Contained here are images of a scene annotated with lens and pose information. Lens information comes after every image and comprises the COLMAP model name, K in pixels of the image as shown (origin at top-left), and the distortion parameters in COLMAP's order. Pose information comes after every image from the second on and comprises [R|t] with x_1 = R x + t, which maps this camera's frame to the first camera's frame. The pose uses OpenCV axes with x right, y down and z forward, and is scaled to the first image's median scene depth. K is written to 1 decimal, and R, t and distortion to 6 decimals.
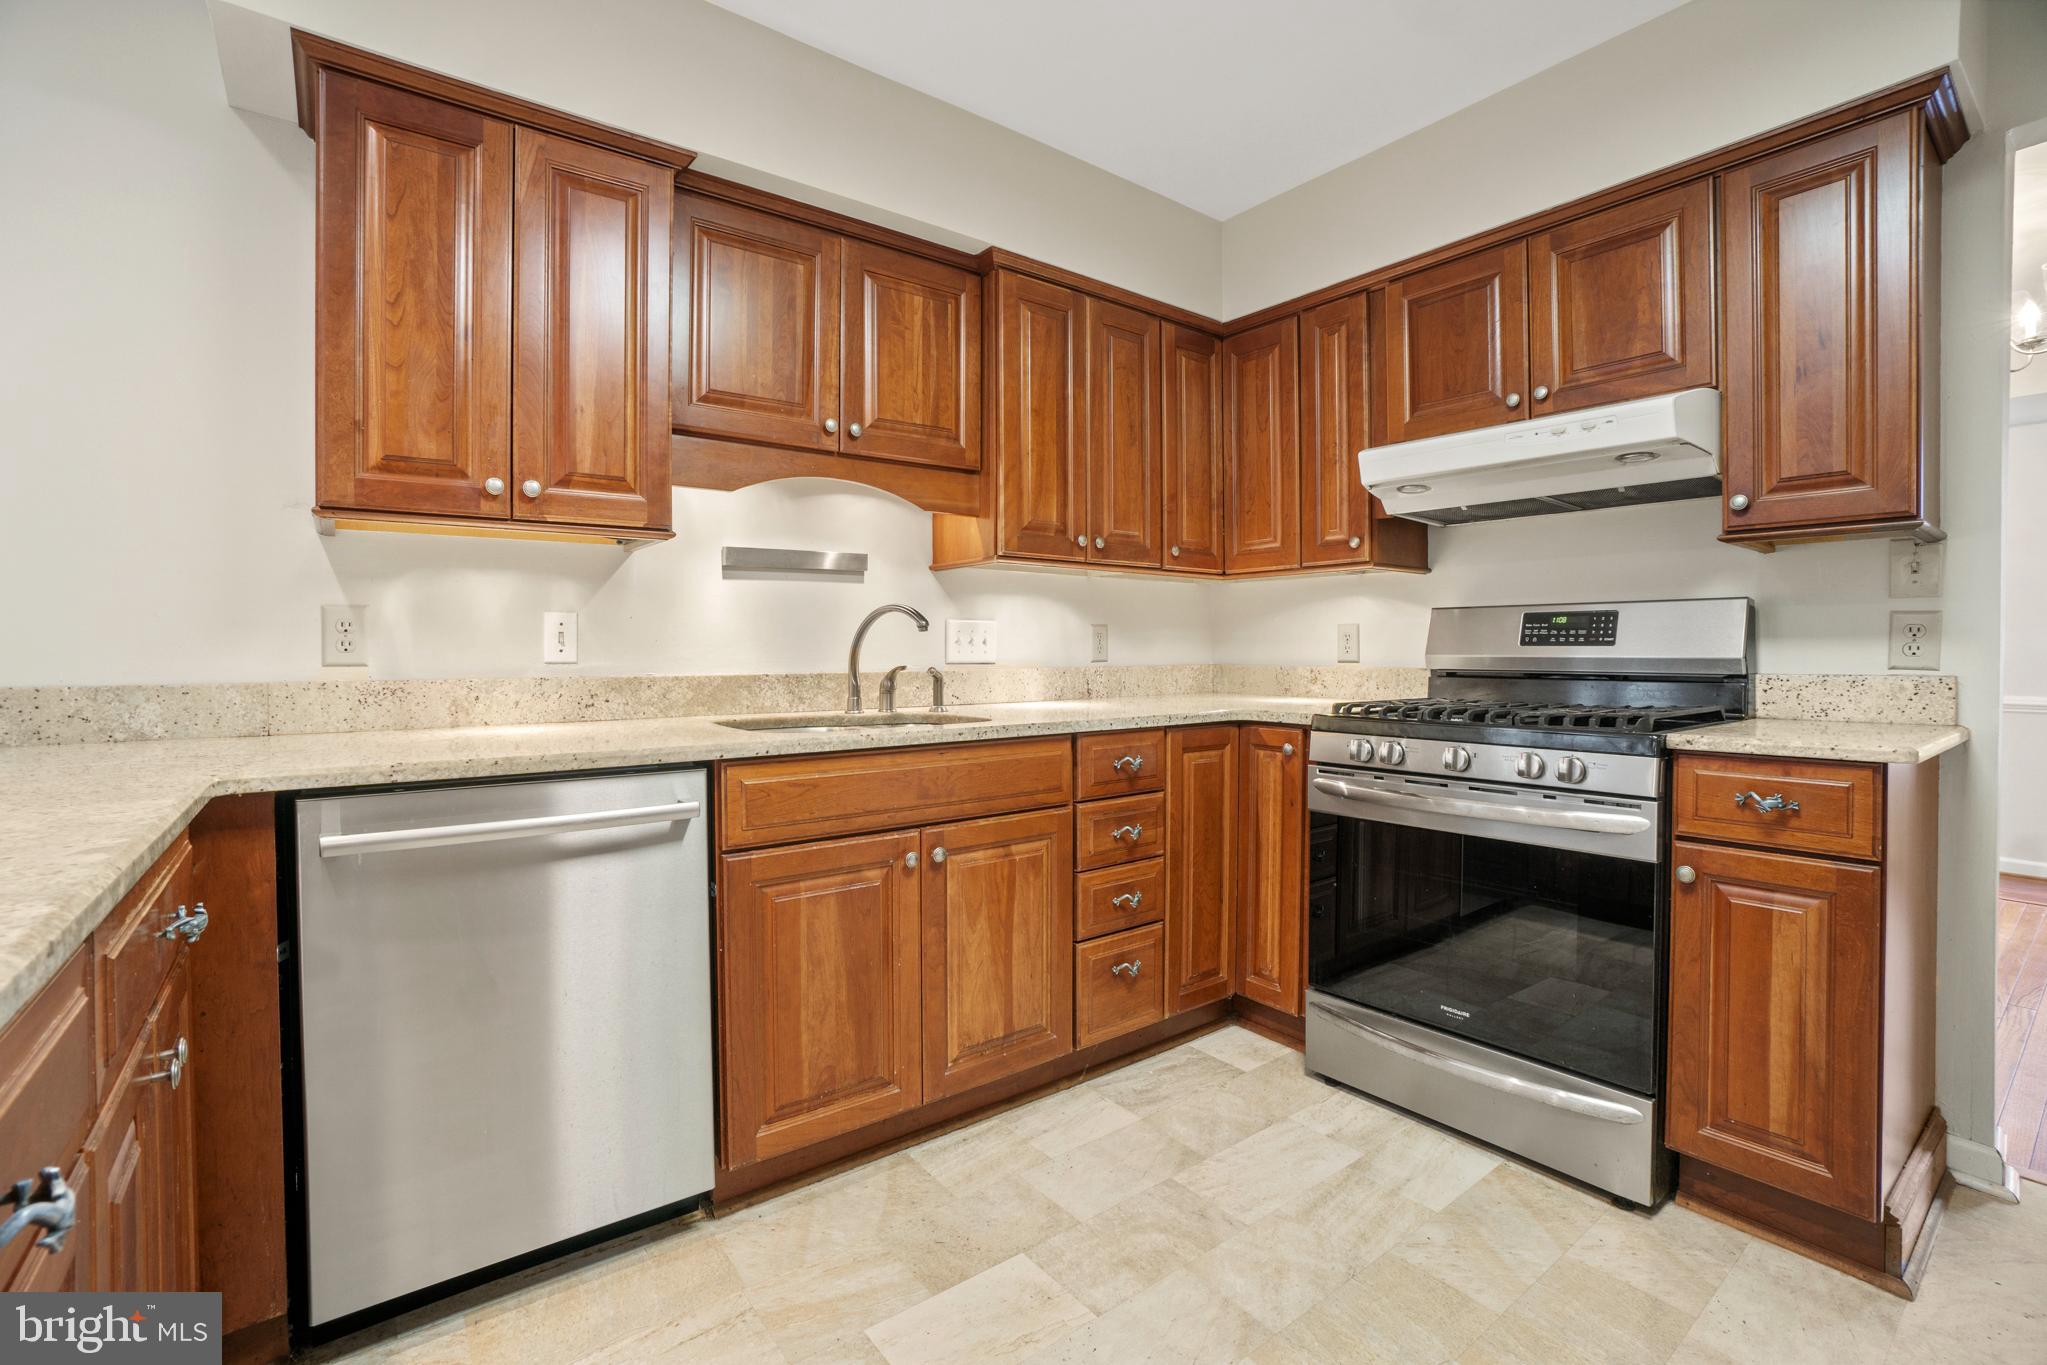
lens RADIAL K [[886.1, 0, 1078.8], [0, 886.1, 666.1], [0, 0, 1]] dist [-0.002360, -0.000162]
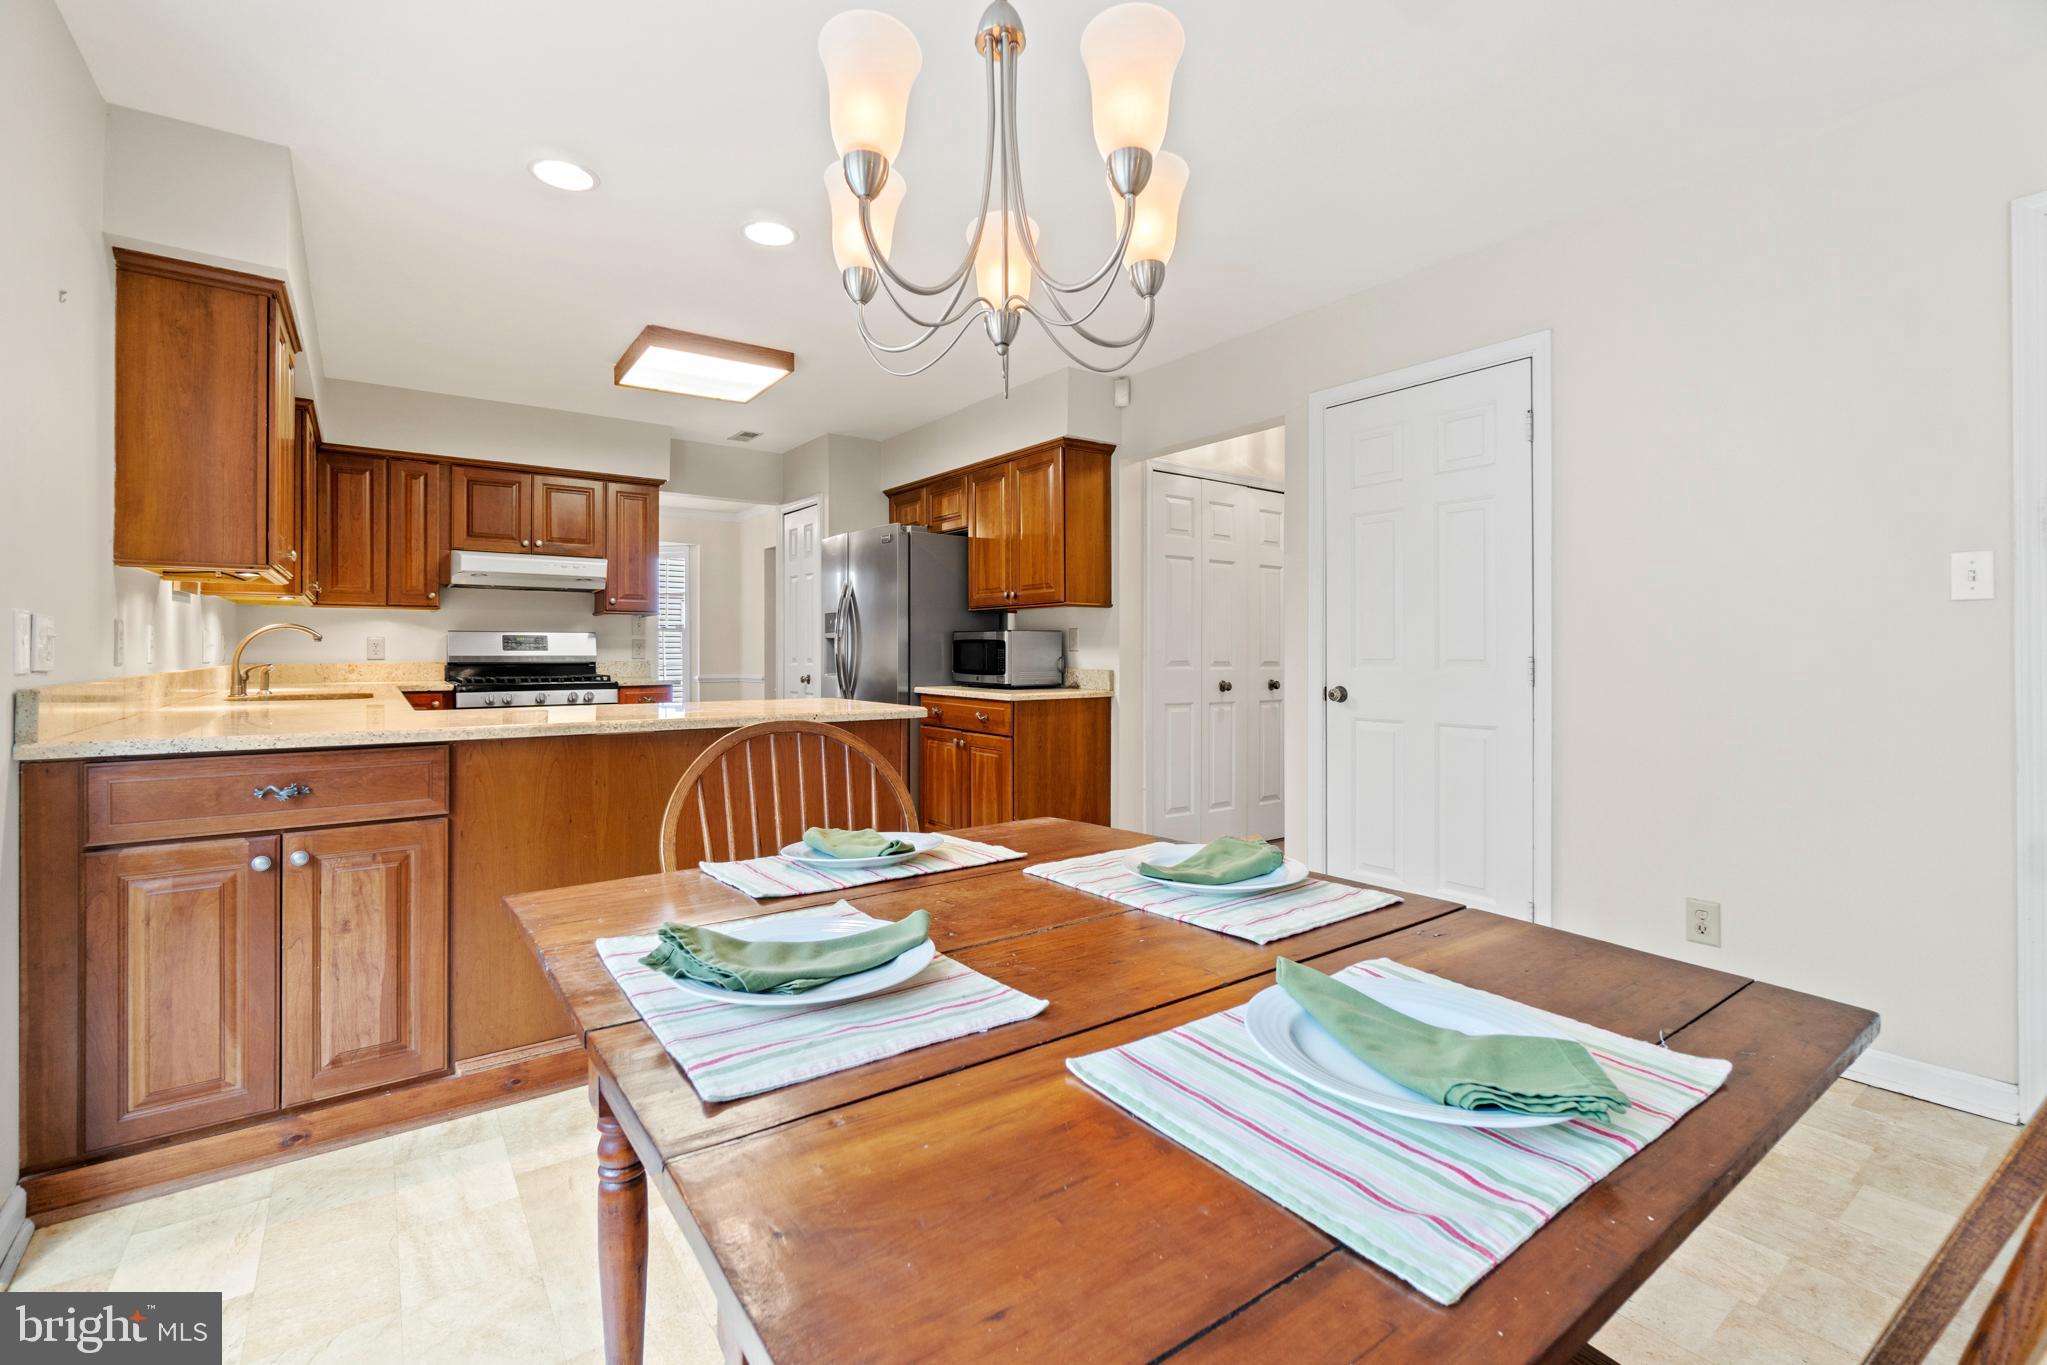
lens RADIAL K [[886.1, 0, 1009.2], [0, 886.1, 646.5], [0, 0, 1]] dist [-0.002360, -0.000162]
pose [[0.061168, 0.004157, 0.998119, -1.799136], [0.016729, 0.999847, -0.005189, -0.002613], [-0.997987, 0.017015, 0.061089, -0.390343]]
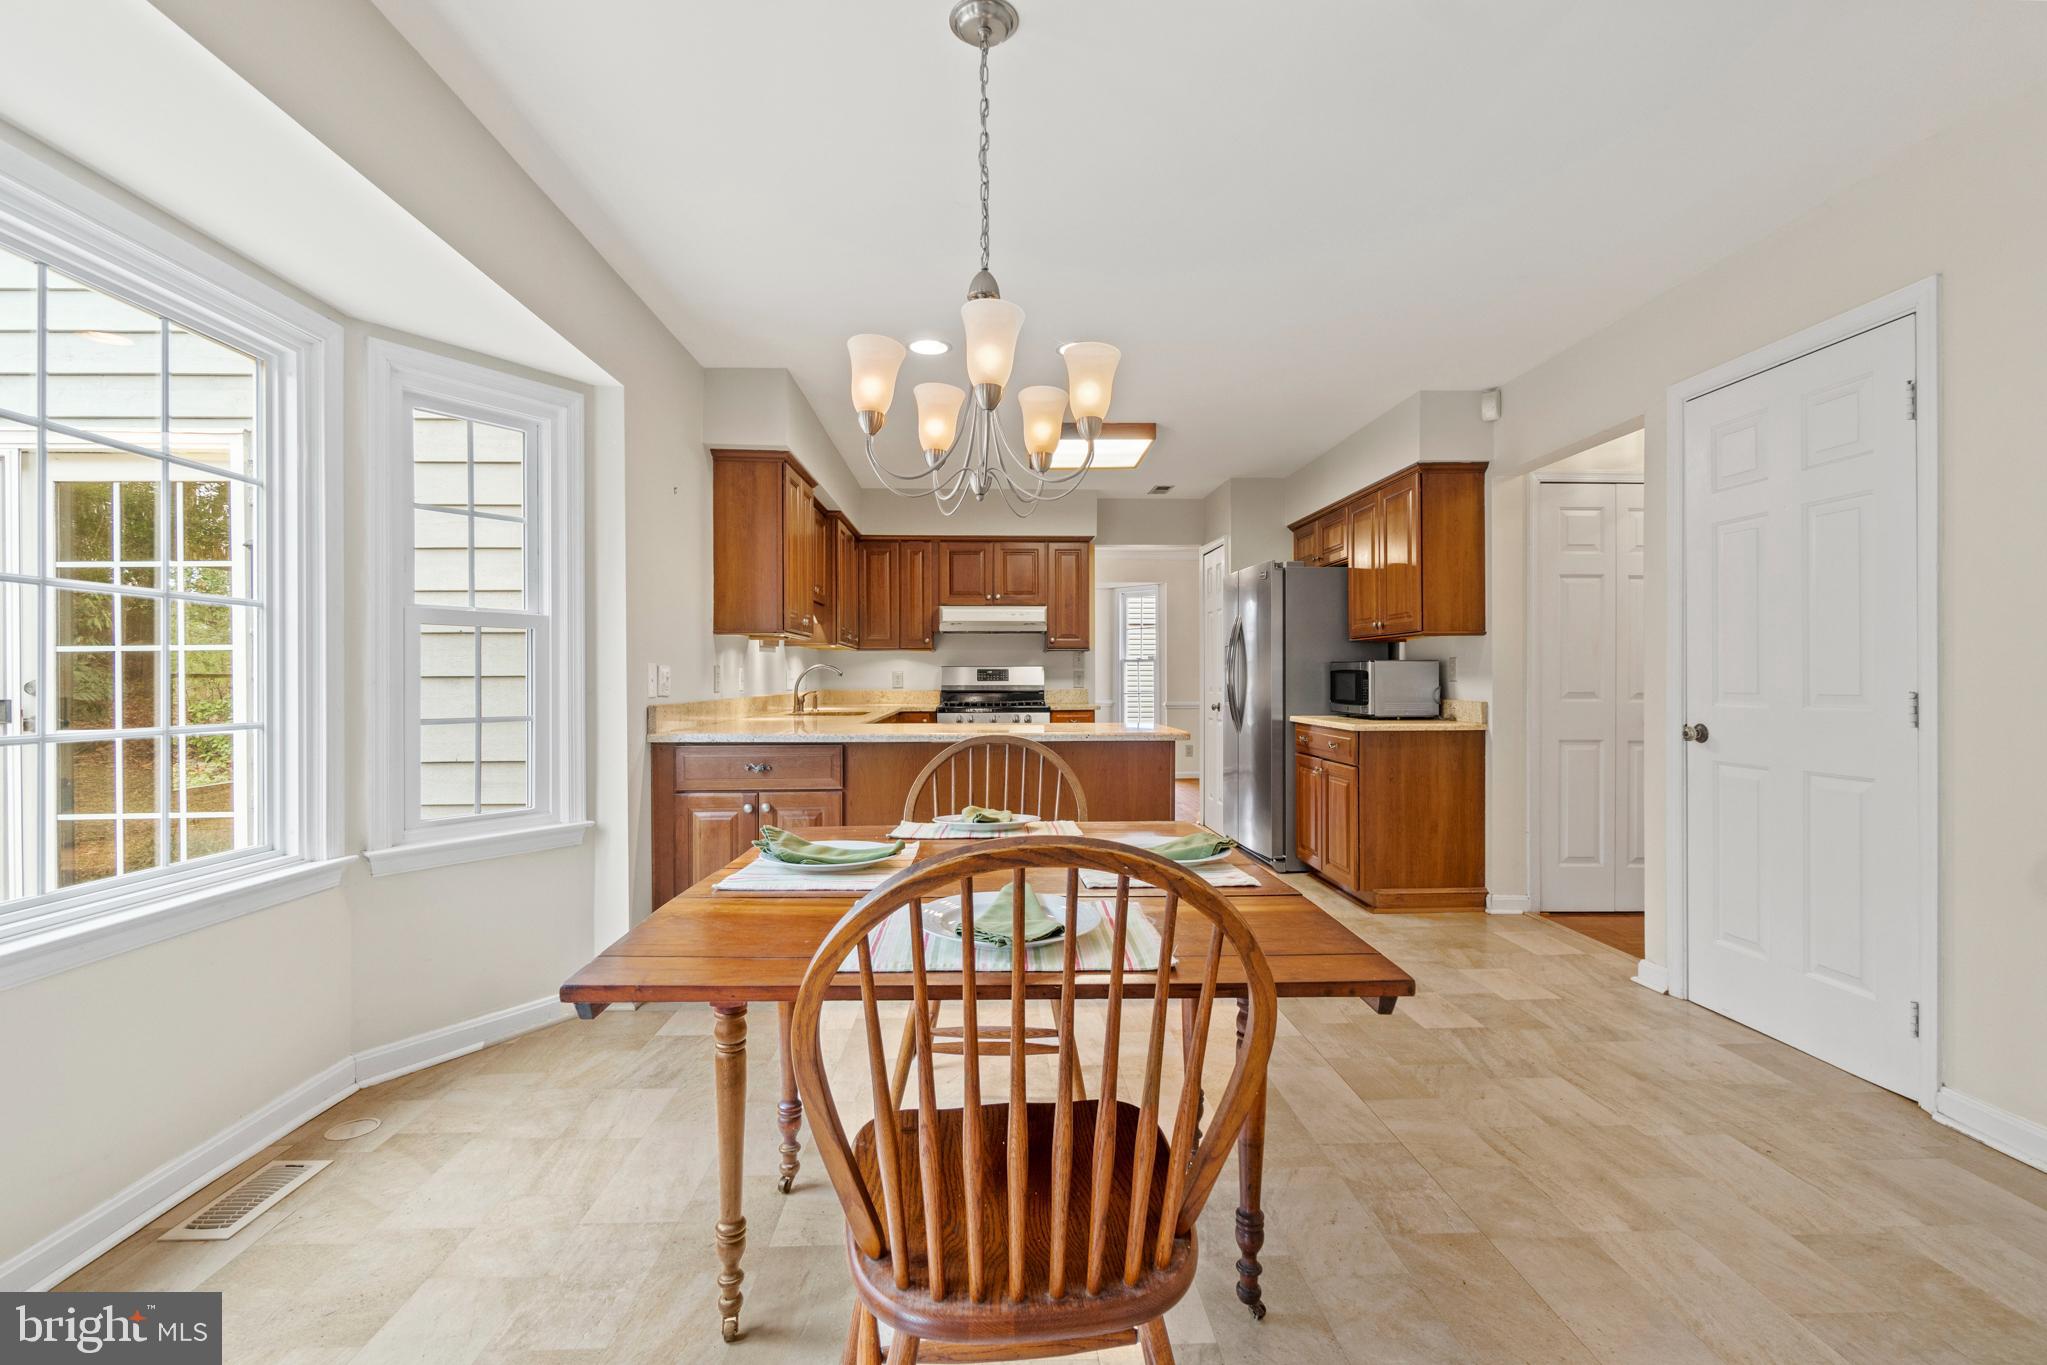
lens RADIAL K [[886.1, 0, 1020.8], [0, 886.1, 694.3], [0, 0, 1]] dist [-0.002360, -0.000162]
pose [[0.600291, -0.017781, 0.799584, -1.898277], [0.016022, 0.999820, 0.010206, -0.007695], [-0.799621, 0.006684, 0.600467, -0.888215]]
